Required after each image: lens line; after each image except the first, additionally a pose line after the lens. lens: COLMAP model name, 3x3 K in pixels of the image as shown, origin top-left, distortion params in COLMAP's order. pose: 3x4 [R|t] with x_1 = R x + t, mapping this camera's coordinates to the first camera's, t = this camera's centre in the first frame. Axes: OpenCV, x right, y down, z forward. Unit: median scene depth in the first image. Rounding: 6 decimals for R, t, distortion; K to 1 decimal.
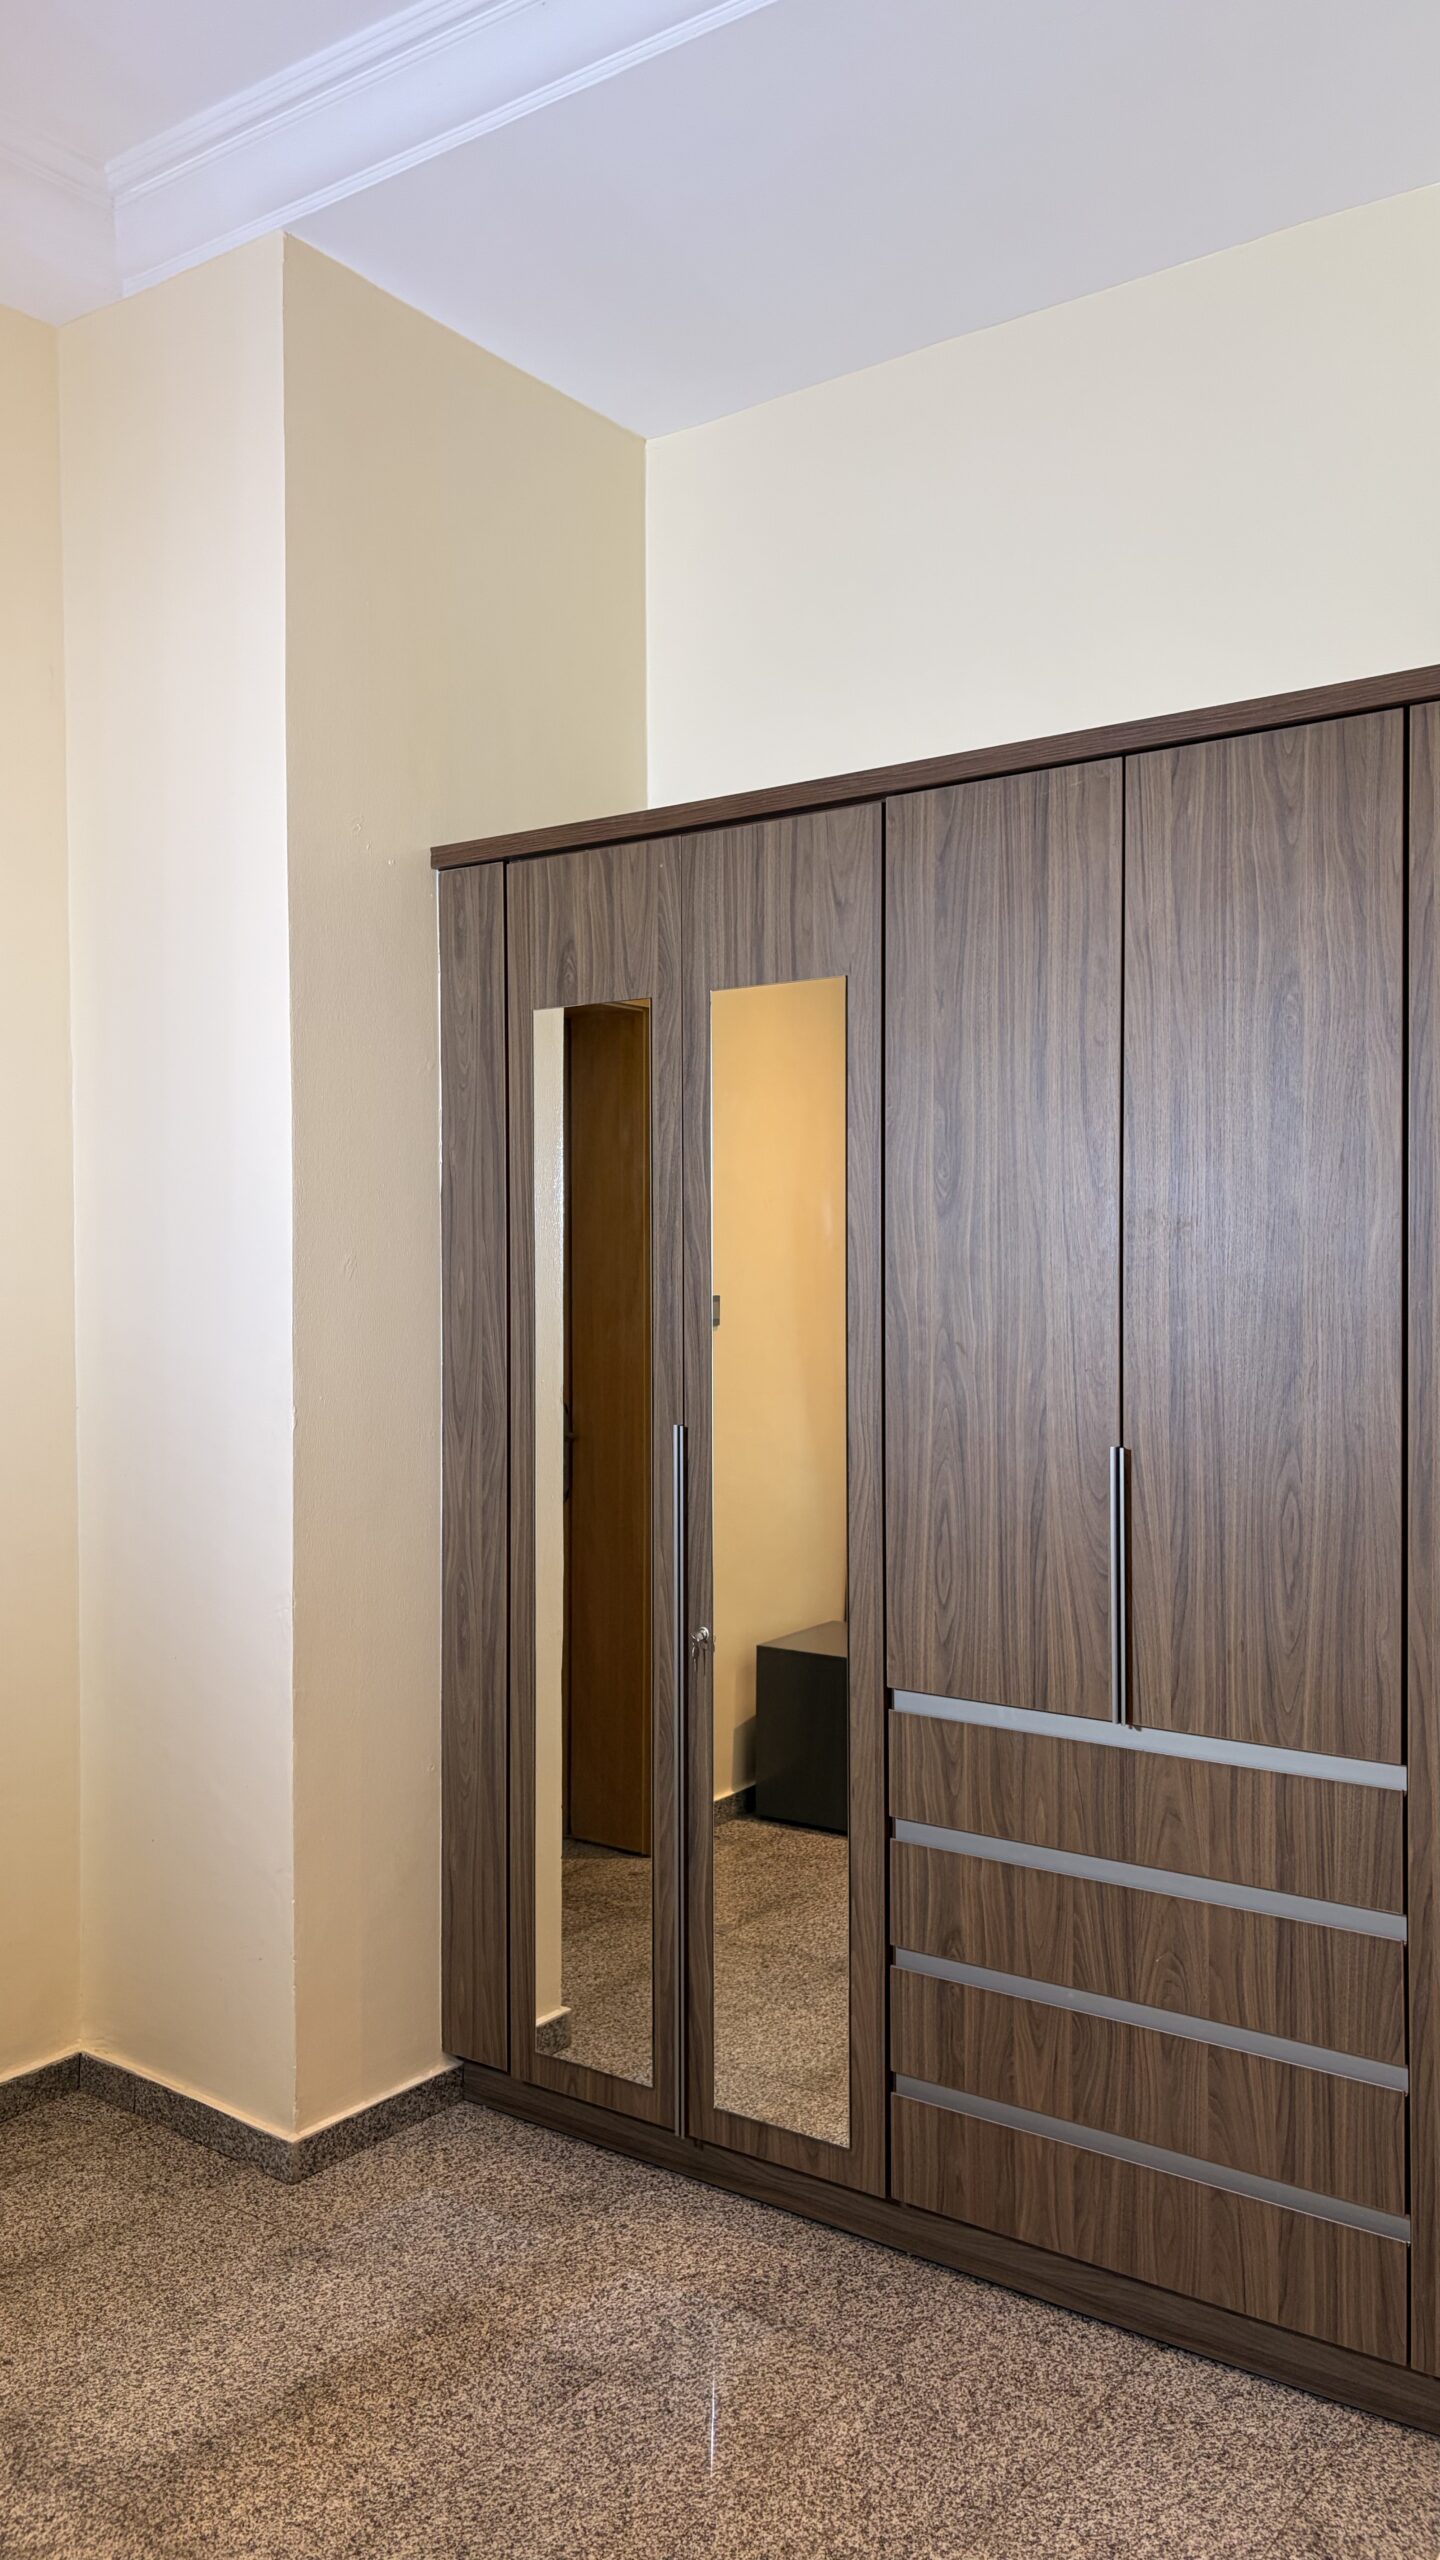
lens RADIAL K [[1953.1, 0, 719.1], [0, 1953.1, 1284.4], [0, 0, 1]] dist [0.038251, -0.058242]
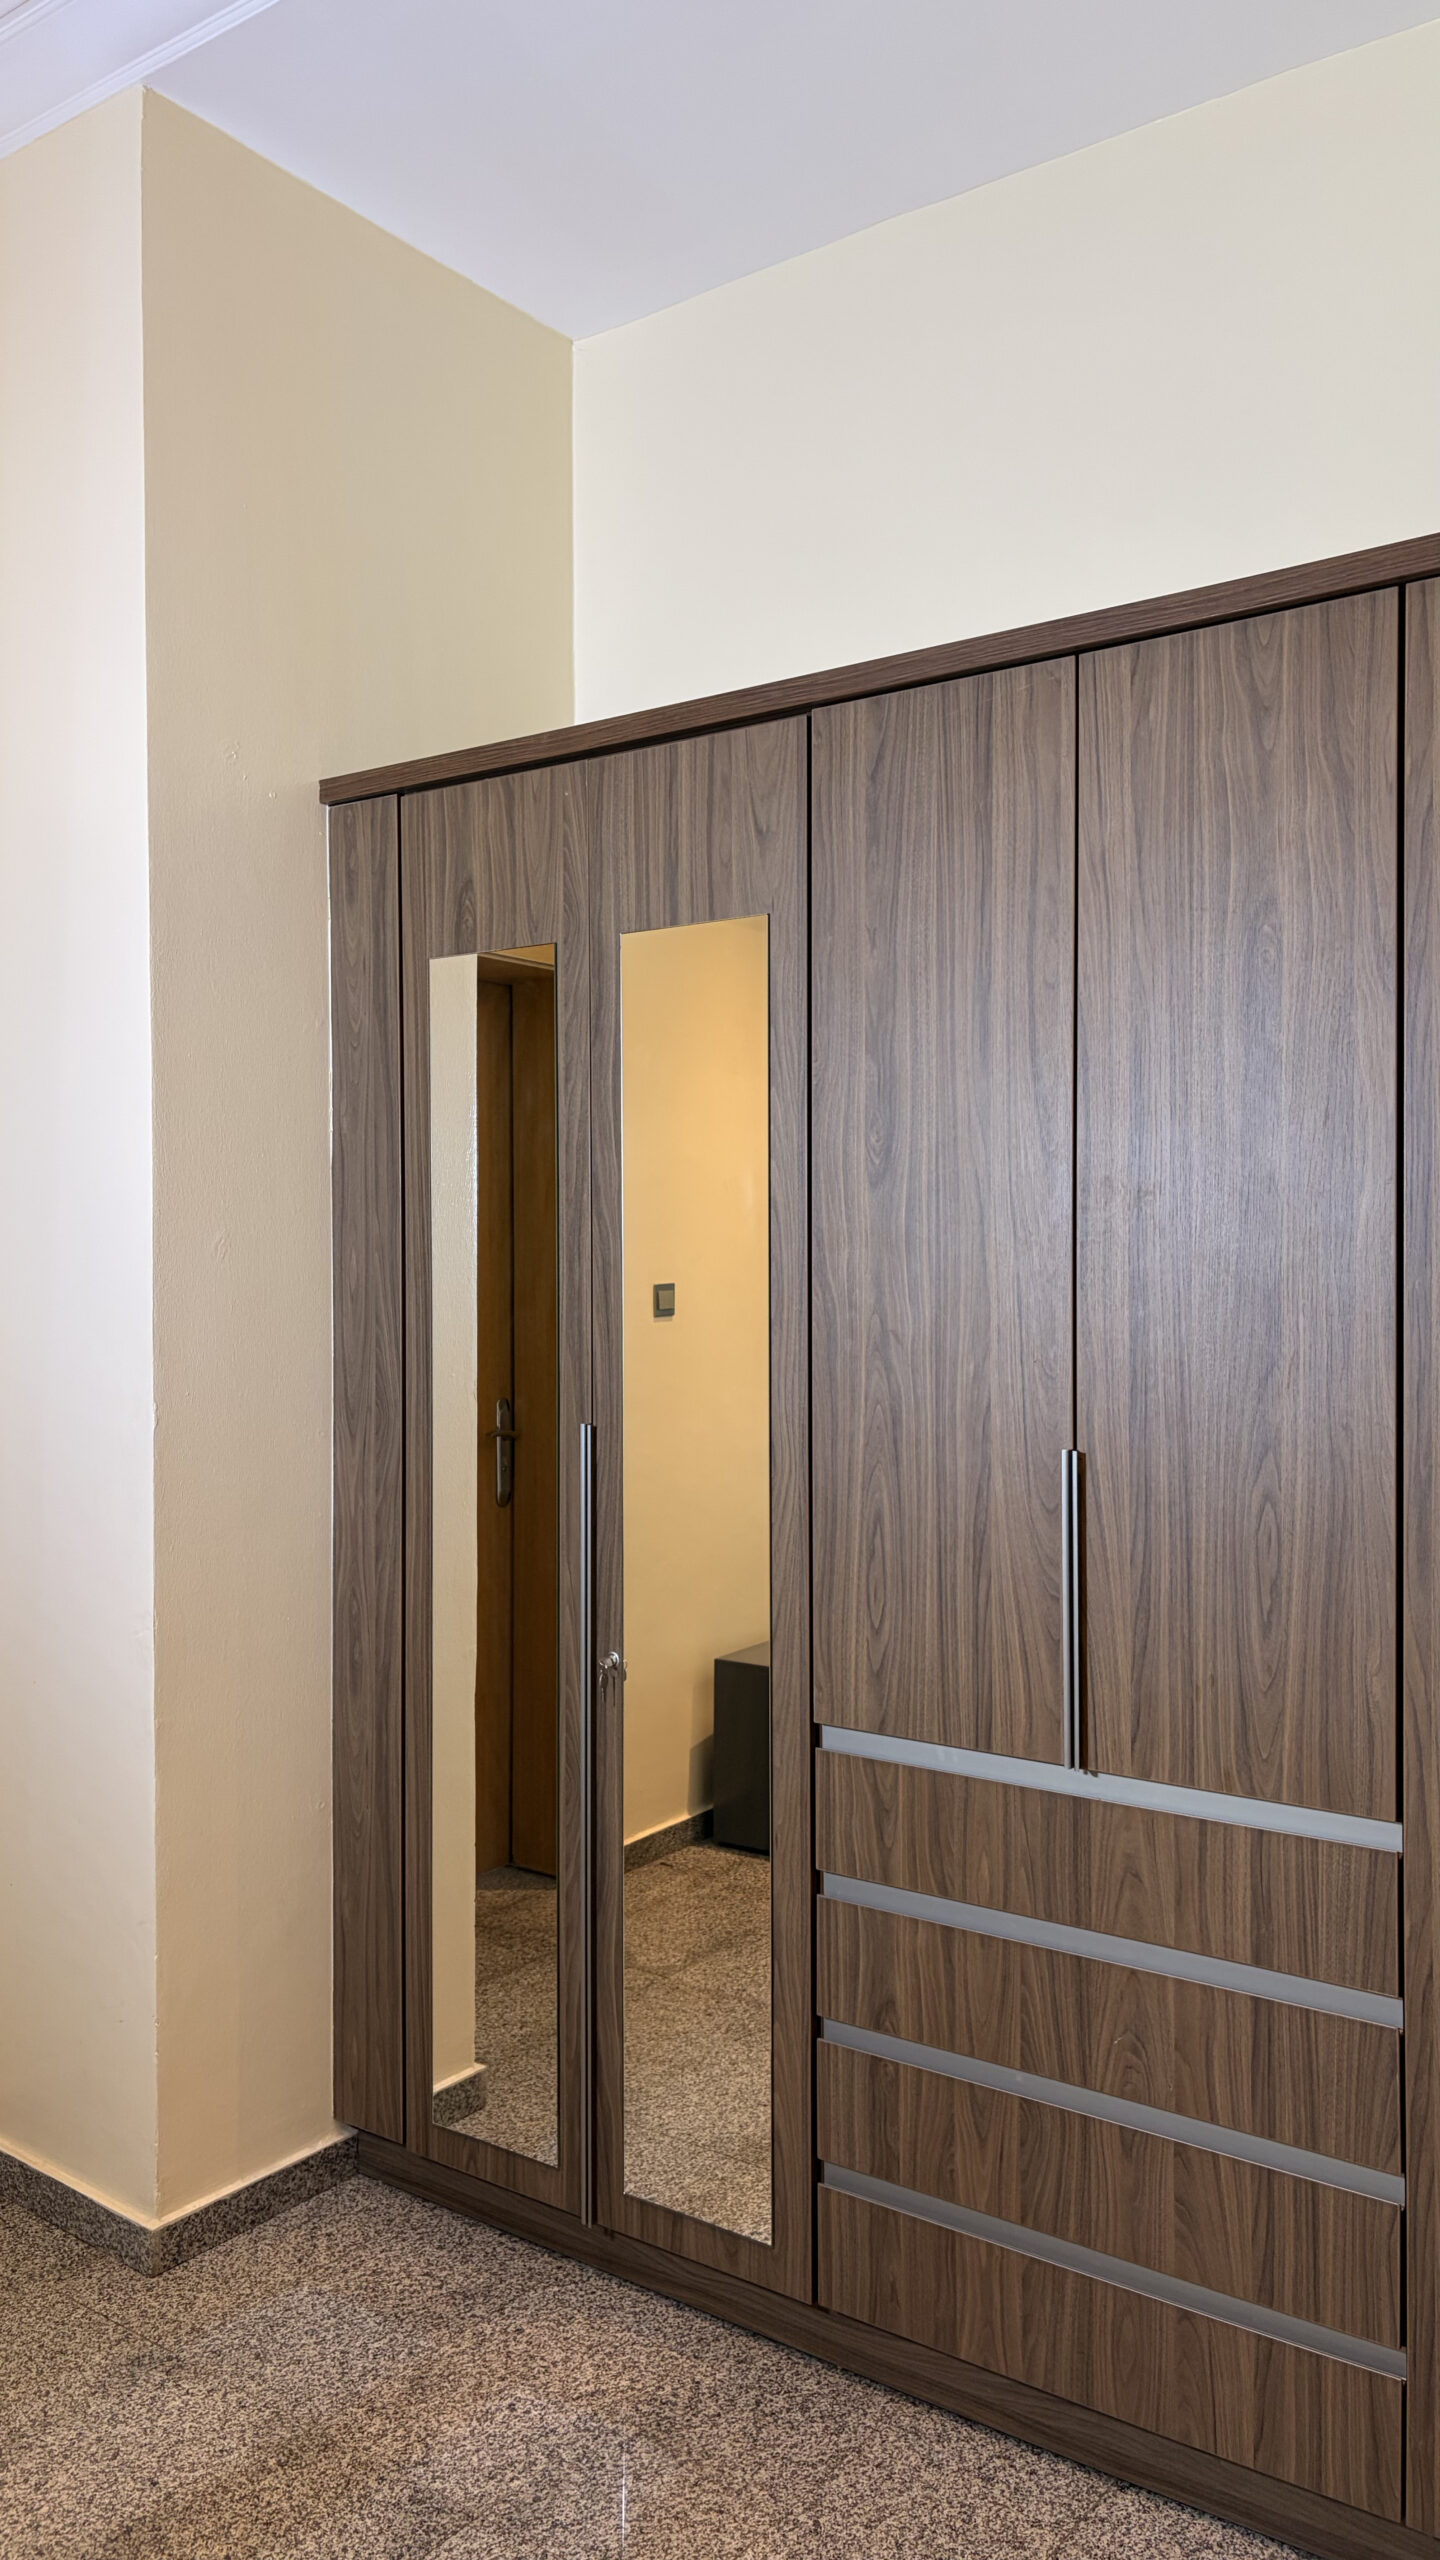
lens RADIAL K [[1953.1, 0, 722.1], [0, 1953.1, 1272.9], [0, 0, 1]] dist [0.038251, -0.058242]
pose [[0.999992, 0.000796, -0.004000, 0.049718], [-0.000811, 0.999992, -0.003874, 0.007577], [0.003997, 0.003877, 0.999984, 0.123888]]
